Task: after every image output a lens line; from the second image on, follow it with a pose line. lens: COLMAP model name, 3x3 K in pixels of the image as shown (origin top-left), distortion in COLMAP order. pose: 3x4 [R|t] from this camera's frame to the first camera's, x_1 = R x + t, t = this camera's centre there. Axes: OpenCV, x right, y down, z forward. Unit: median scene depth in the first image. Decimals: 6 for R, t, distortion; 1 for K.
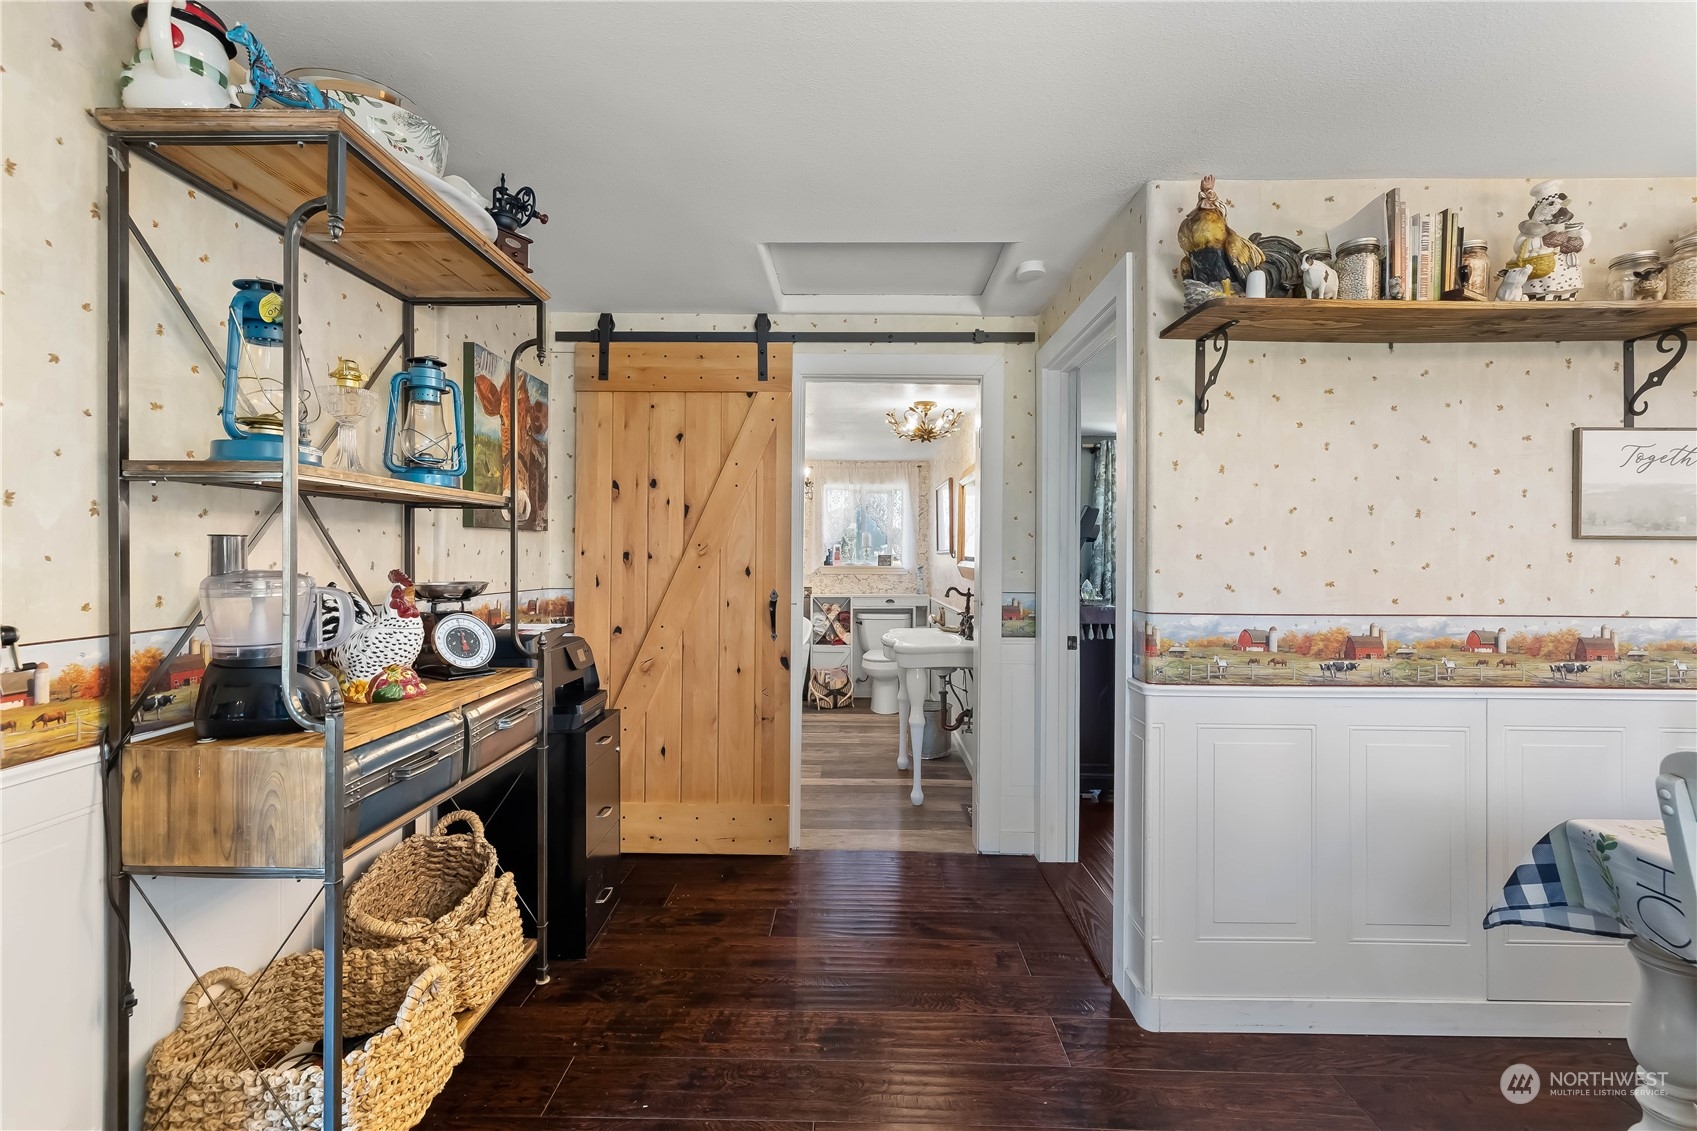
lens RADIAL K [[720.8, 0, 838.7], [0, 720.8, 551.0], [0, 0, 1]] dist [-0.000121, 0.000090]
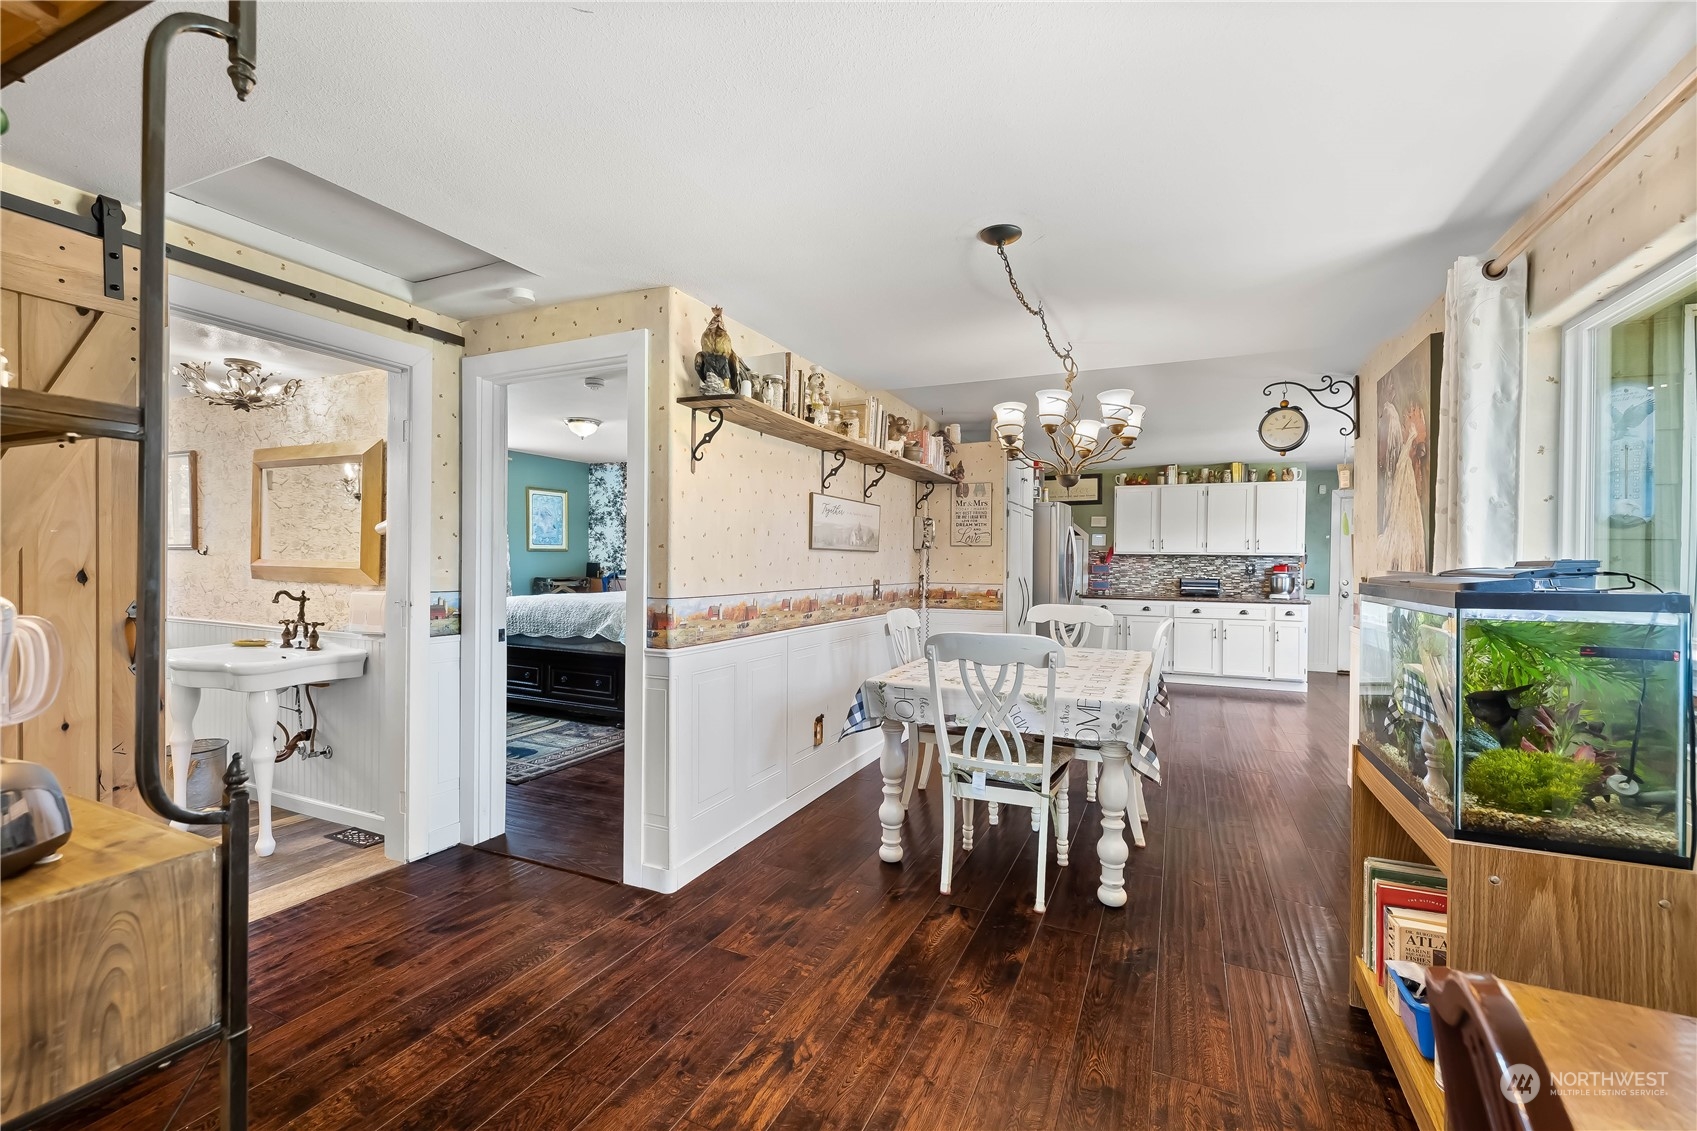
lens RADIAL K [[722.0, 0, 848.5], [0, 722.0, 565.5], [0, 0, 1]] dist [0.000342, 0.000255]
pose [[0.401134, -0.008584, 0.915979, -0.453357], [-0.015276, 0.999754, 0.016058, -0.003691], [-0.915892, -0.020434, 0.400905, 0.079210]]
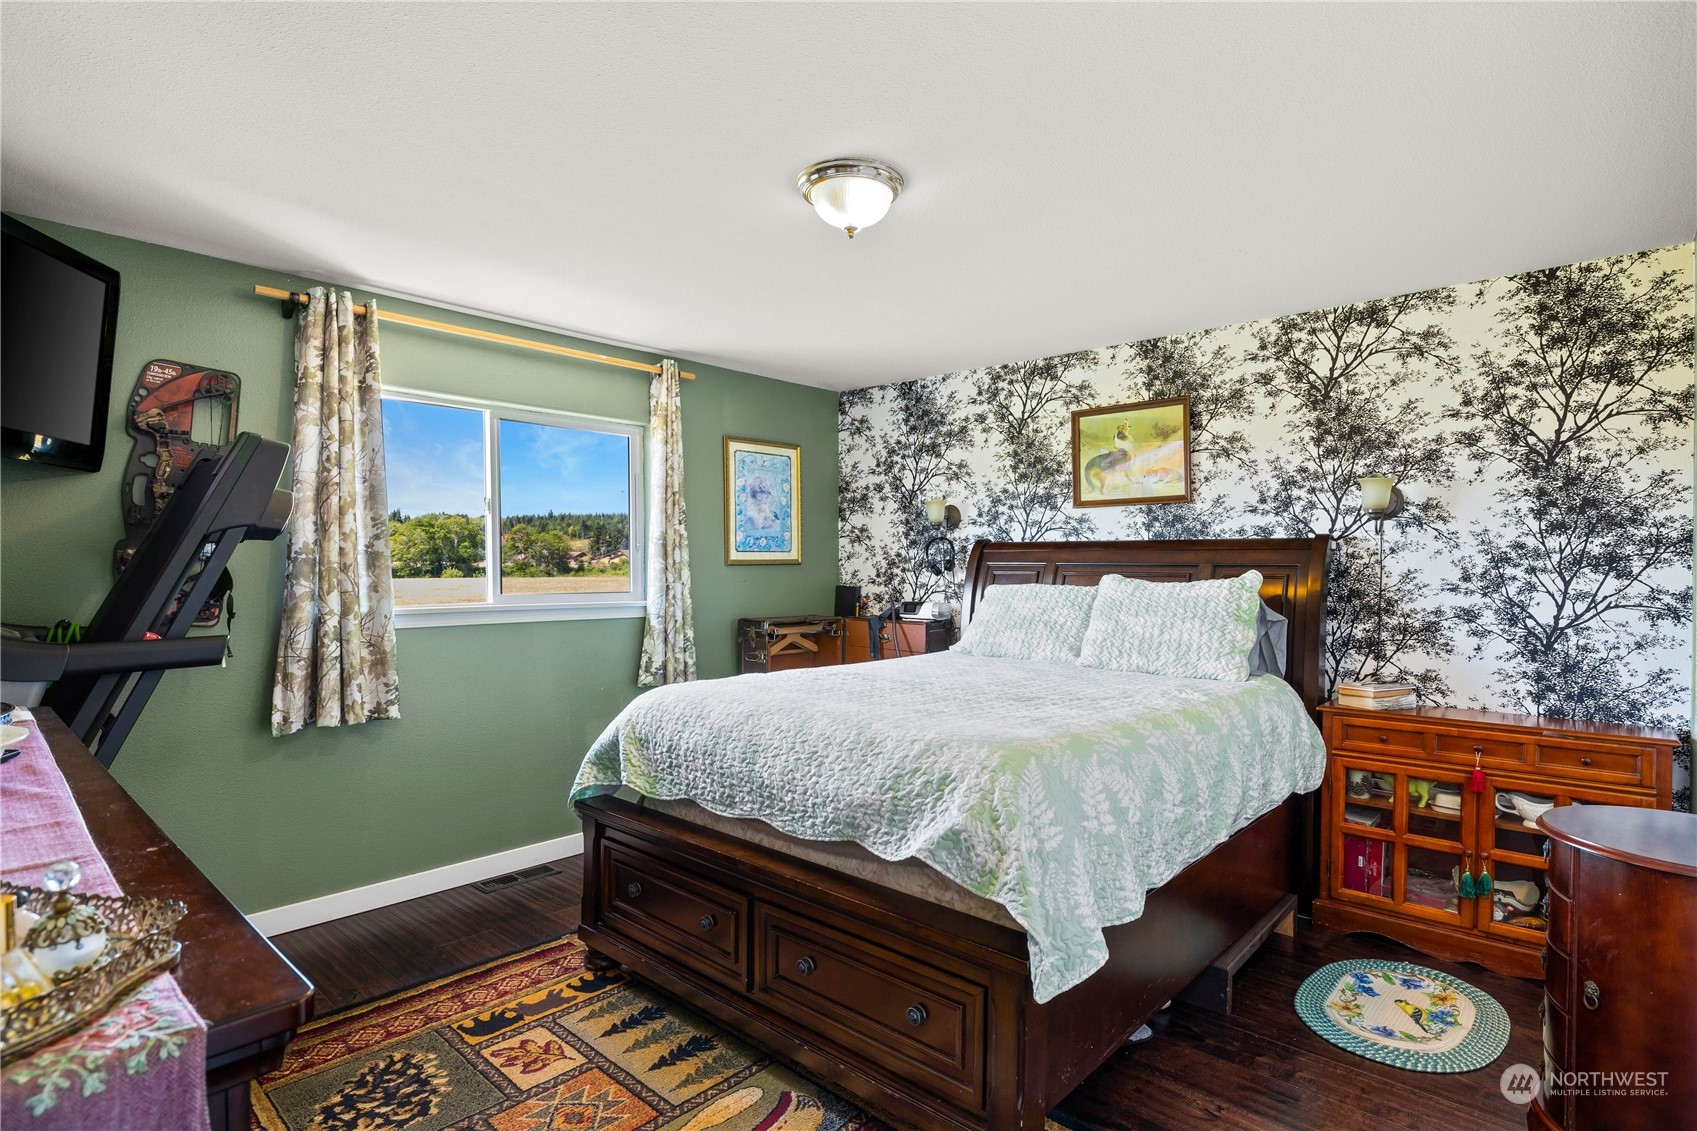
lens RADIAL K [[869.4, 0, 848.5], [0, 869.4, 565.5], [0, 0, 1]] dist [0.001526, 0.000277]
pose [[0.657441, -0.003484, 0.753498, 0.418169], [-0.004802, 0.999950, 0.008813, -0.010330], [-0.753491, -0.009413, 0.657391, 0.974707]]
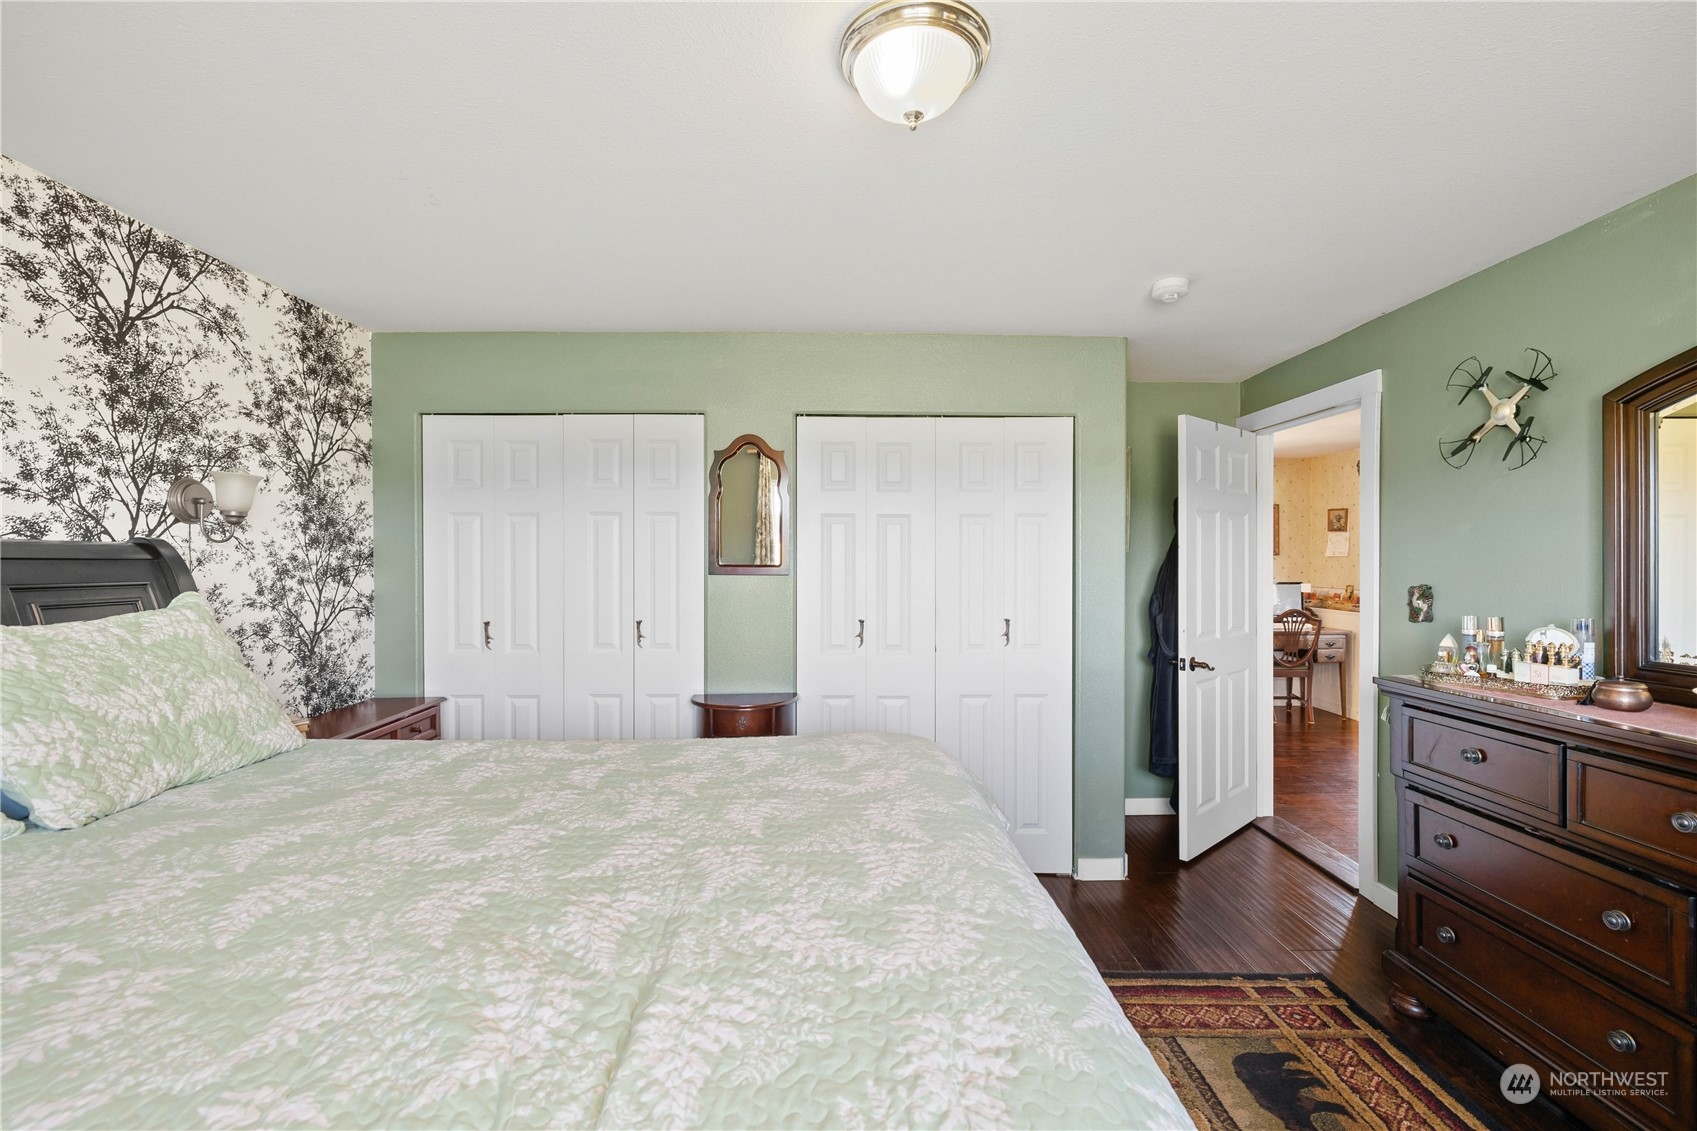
lens RADIAL K [[722.0, 0, 848.5], [0, 722.0, 565.5], [0, 0, 1]] dist [0.000342, 0.000255]
pose [[-0.999212, -0.001563, -0.039661, 1.009823], [-0.001576, 0.999999, 0.000284, -0.019494], [0.039660, 0.000346, -0.999213, 1.869967]]
